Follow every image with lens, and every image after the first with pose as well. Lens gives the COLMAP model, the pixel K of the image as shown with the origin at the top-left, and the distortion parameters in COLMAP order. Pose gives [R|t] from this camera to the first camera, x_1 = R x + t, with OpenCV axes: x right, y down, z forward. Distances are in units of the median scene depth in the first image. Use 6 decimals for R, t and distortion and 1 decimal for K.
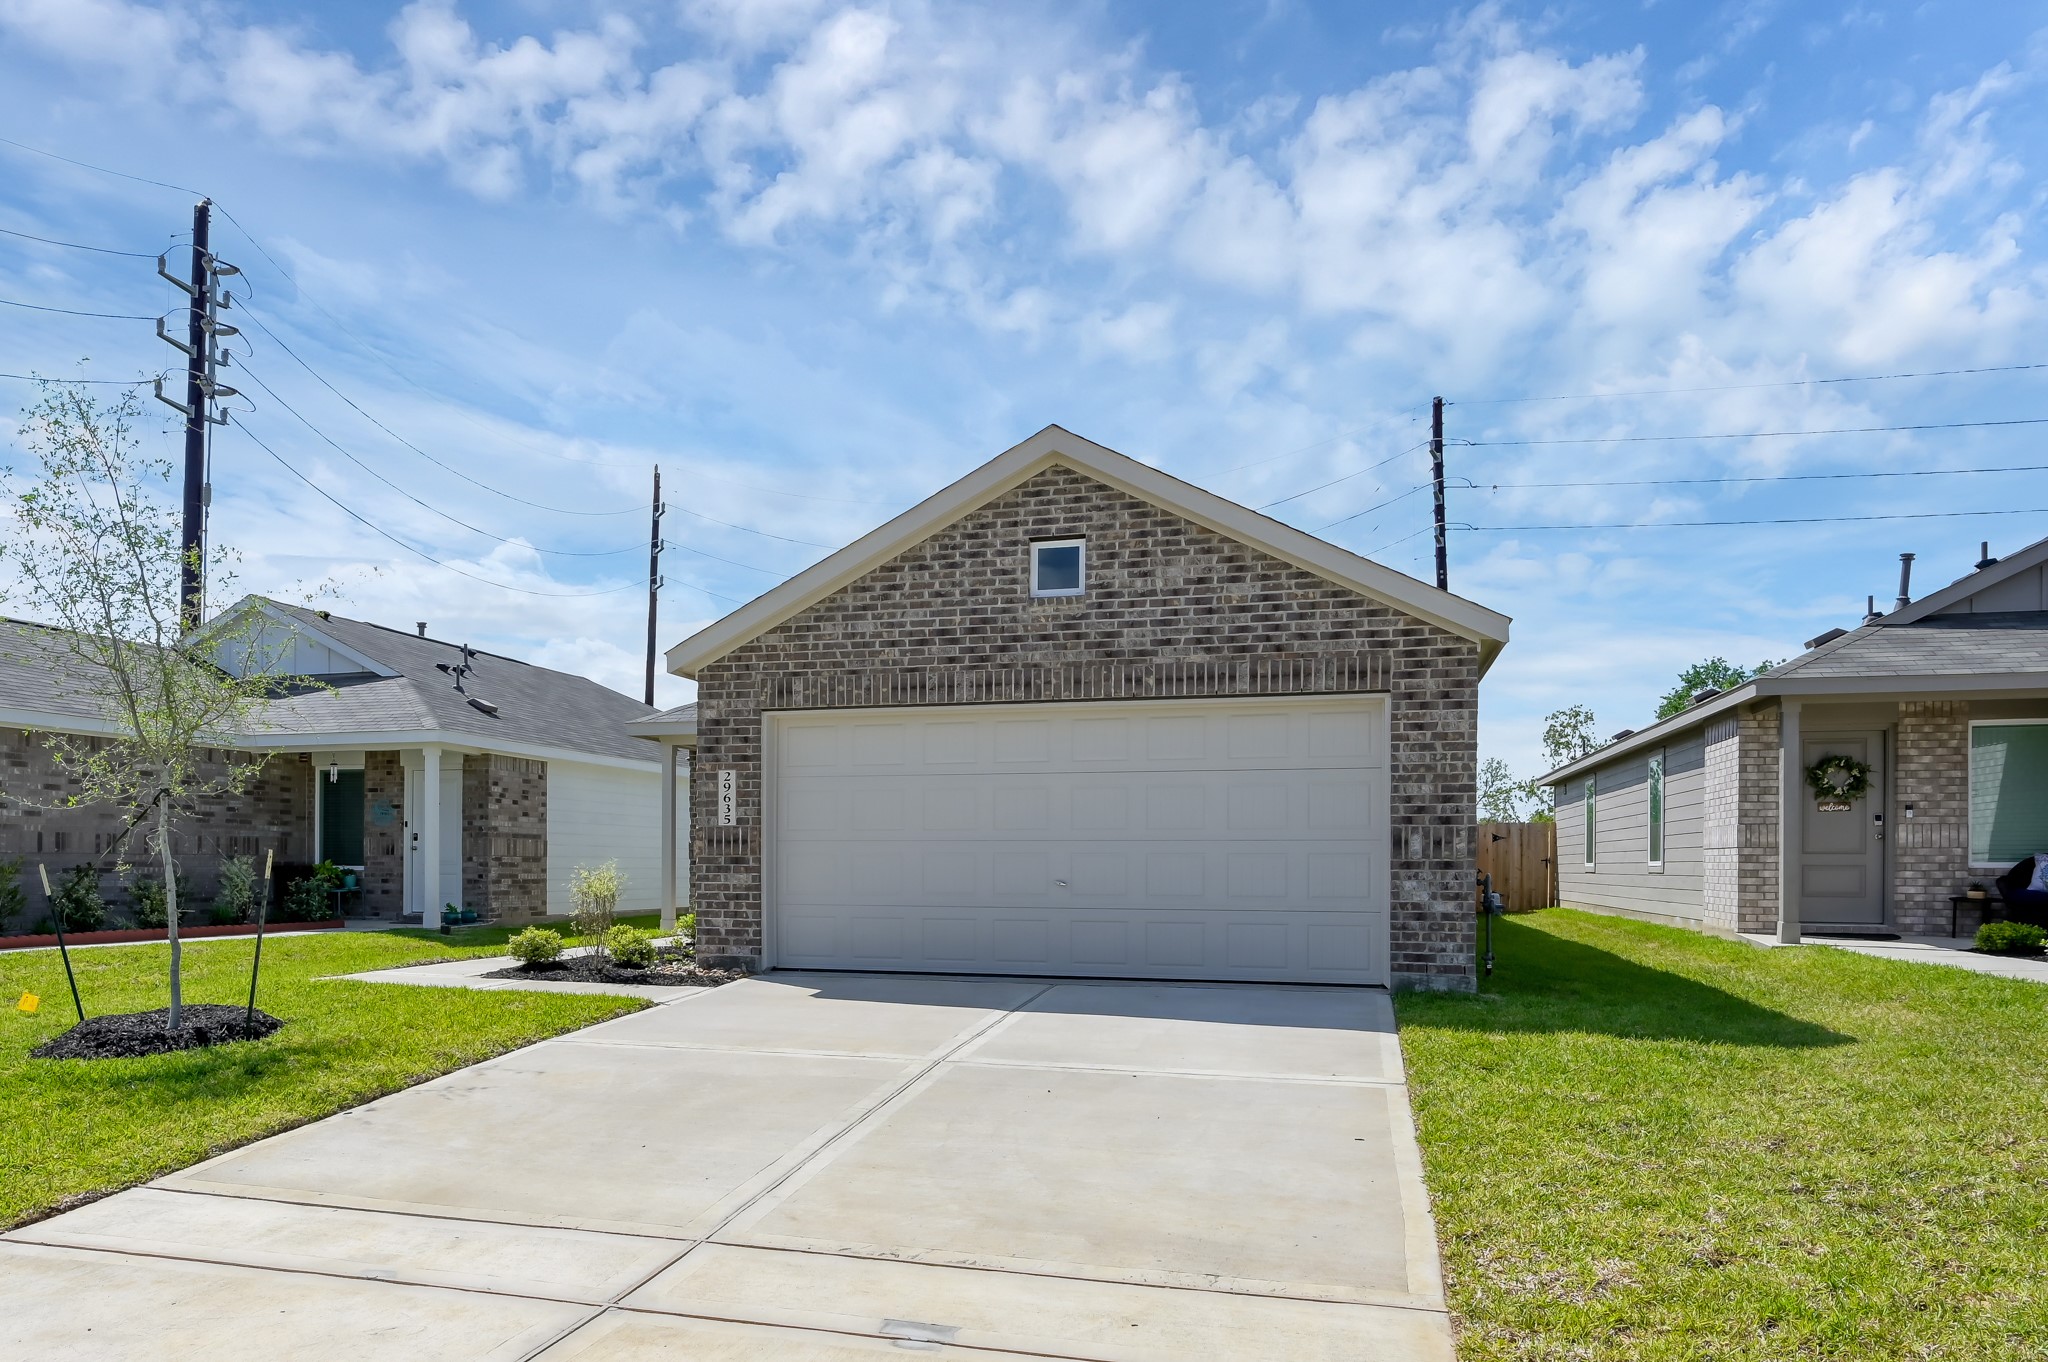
lens RADIAL K [[1136.9, 0, 1030.5], [0, 1136.9, 712.1], [0, 0, 1]] dist [0.001840, 0.000457]
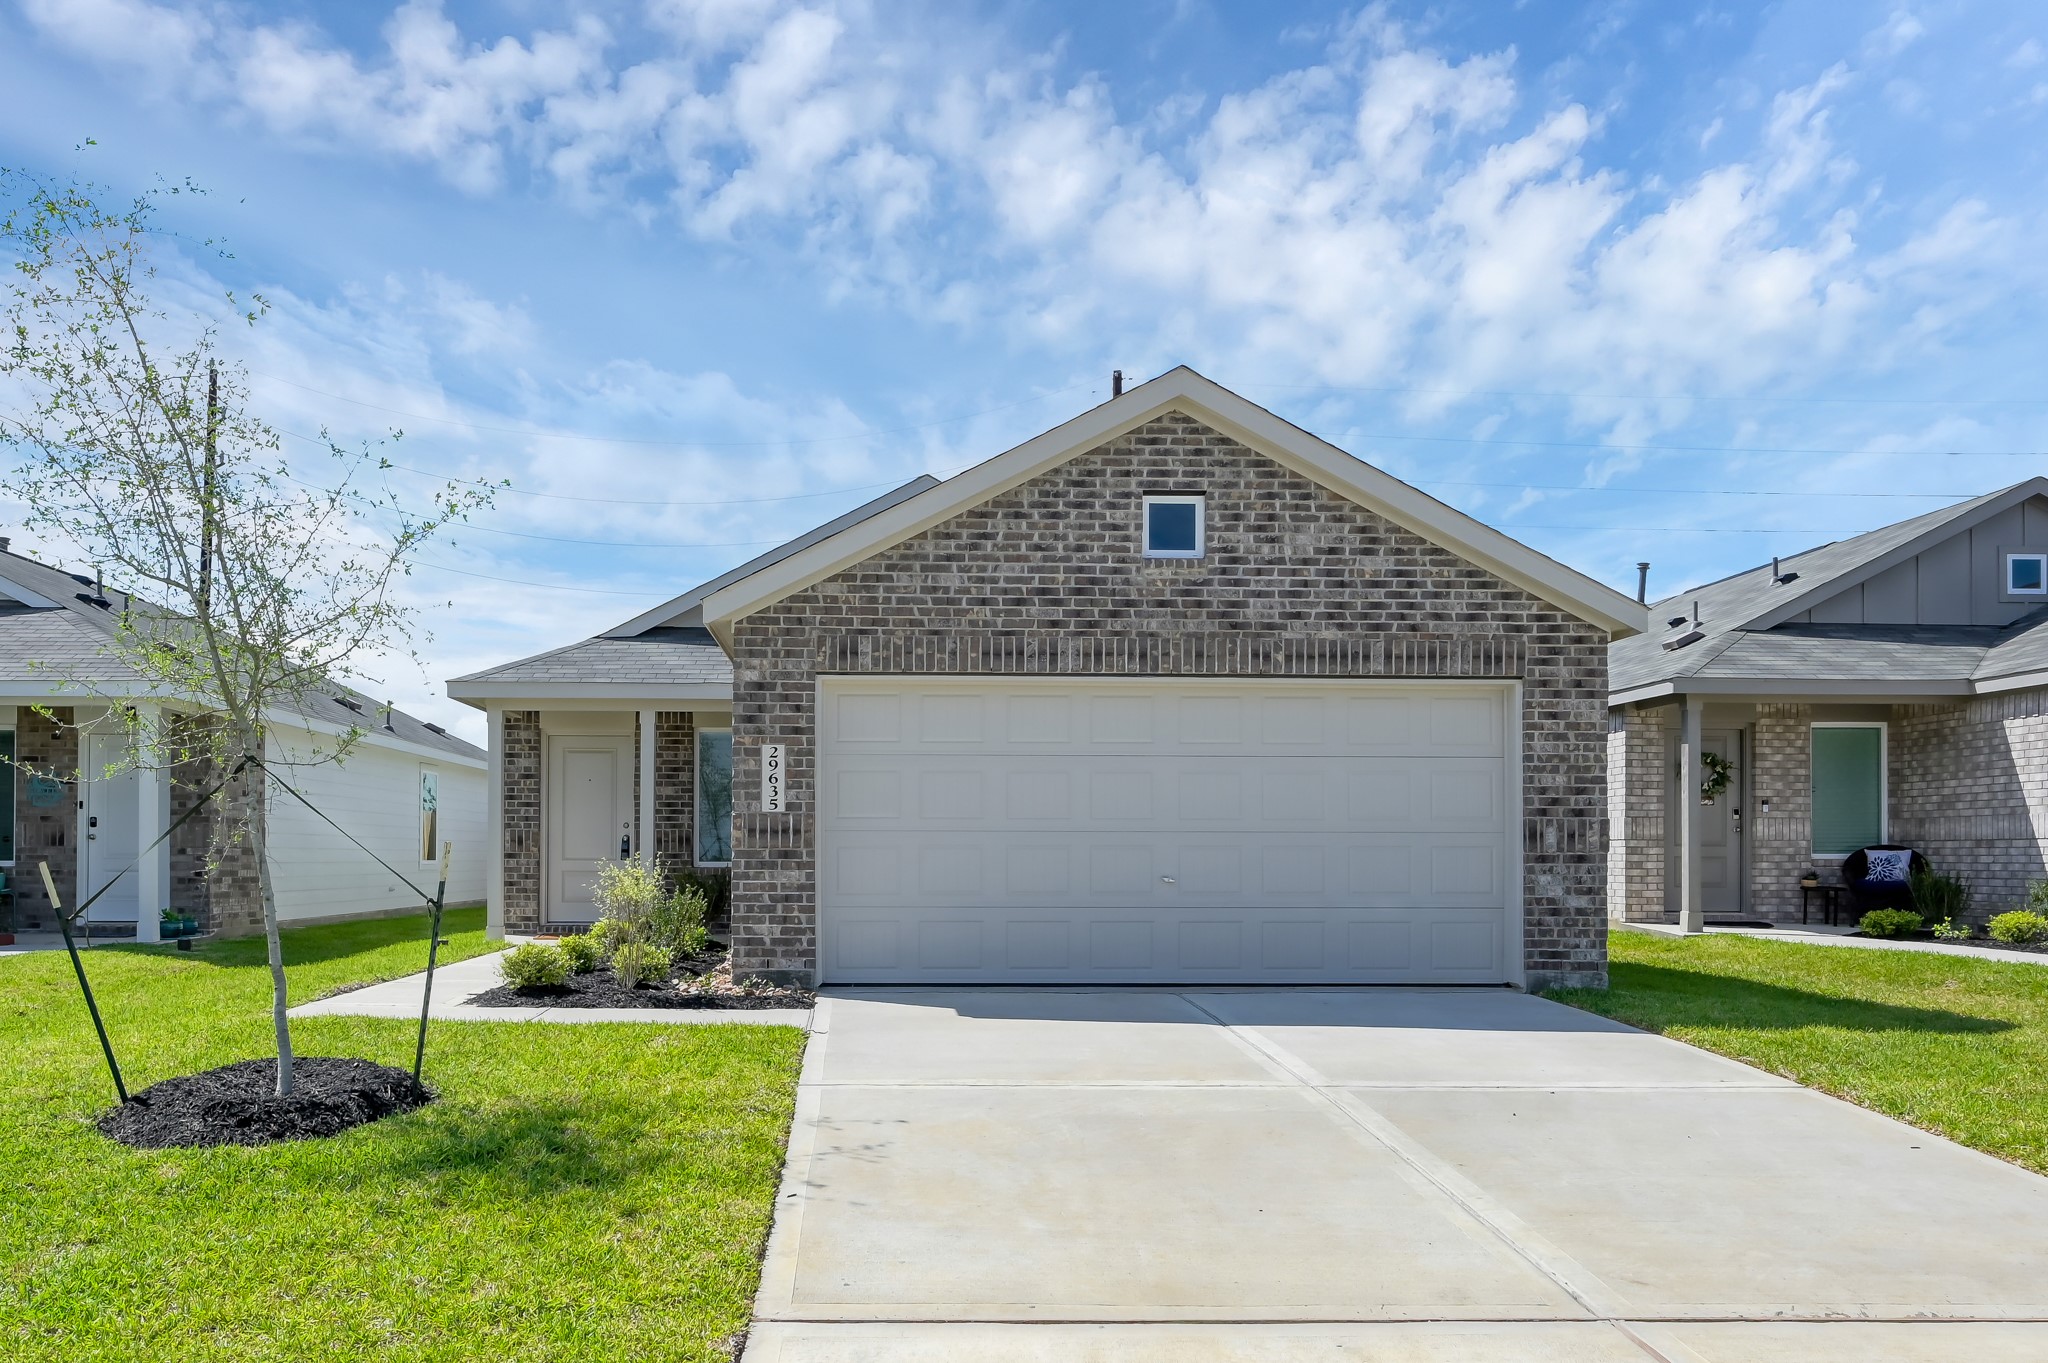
lens RADIAL K [[1248.4, 0, 1024.0], [0, 1248.4, 681.9], [0, 0, 1]] dist [0.000743, -0.000074]
pose [[0.965256, 0.034752, 0.258986, -0.333694], [-0.033458, 0.999396, -0.009407, 0.008280], [-0.259156, 0.000415, 0.965835, 0.081282]]
